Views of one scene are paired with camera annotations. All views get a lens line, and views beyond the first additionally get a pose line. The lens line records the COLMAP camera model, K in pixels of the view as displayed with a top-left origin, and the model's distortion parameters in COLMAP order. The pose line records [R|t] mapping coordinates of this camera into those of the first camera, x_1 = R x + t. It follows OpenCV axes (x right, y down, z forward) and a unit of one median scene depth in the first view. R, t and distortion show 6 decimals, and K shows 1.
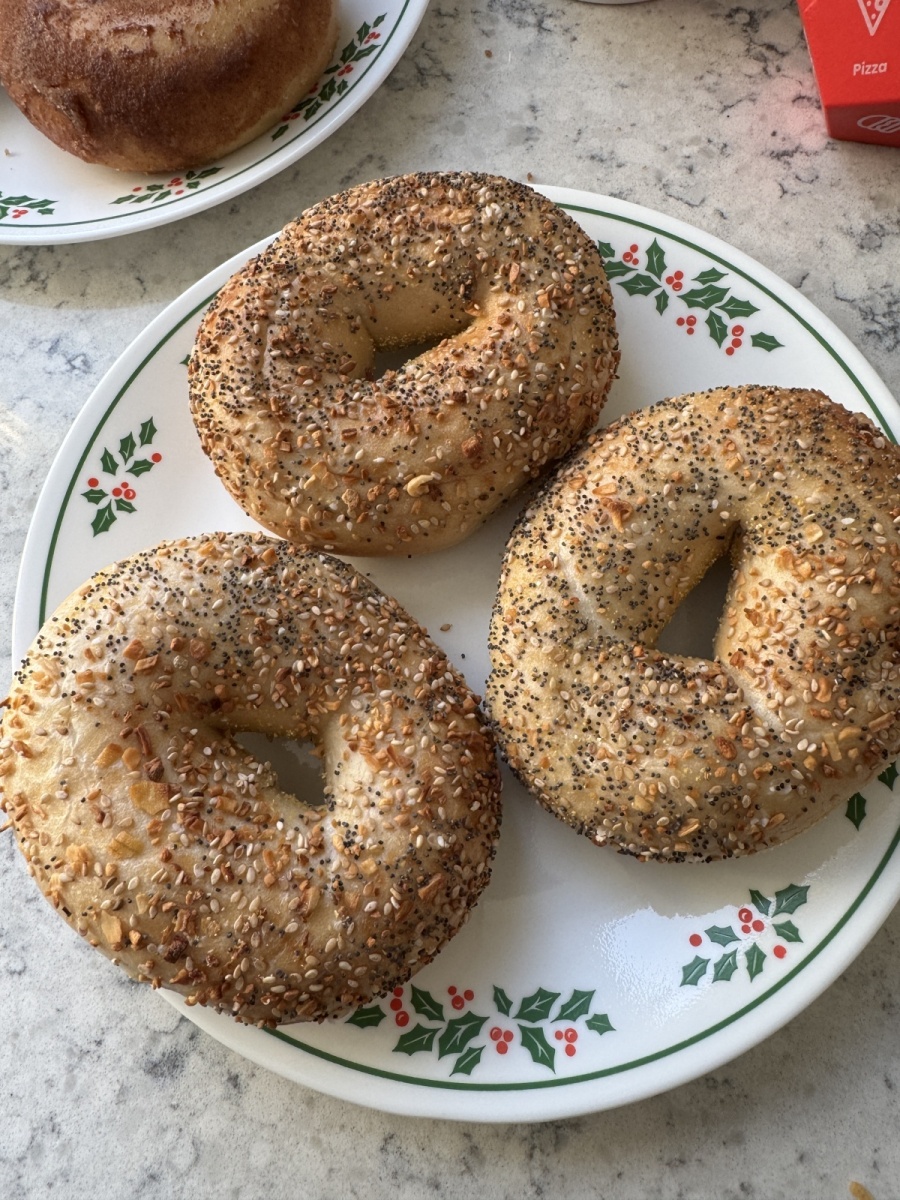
lens RADIAL K [[839.2, 0, 448.5], [0, 839.2, 603.4], [0, 0, 1]] dist [0.007049, 0.004106]
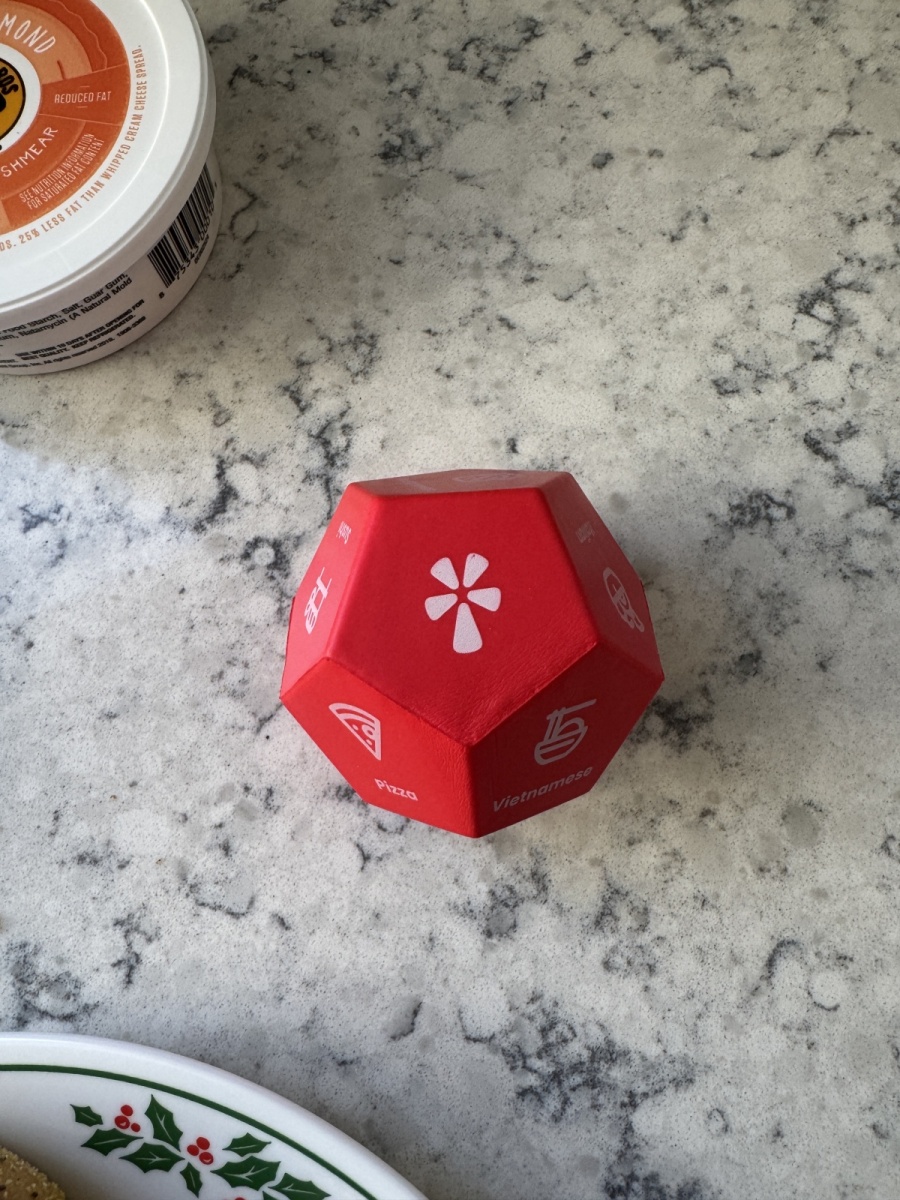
lens RADIAL K [[839.2, 0, 449.9], [0, 839.2, 600.3], [0, 0, 1]] dist [0.007049, 0.004106]
pose [[0.963301, -0.258999, 0.070506, 0.486209], [0.256715, 0.965664, 0.039884, -0.721560], [-0.078415, -0.020321, 0.996714, 0.340951]]
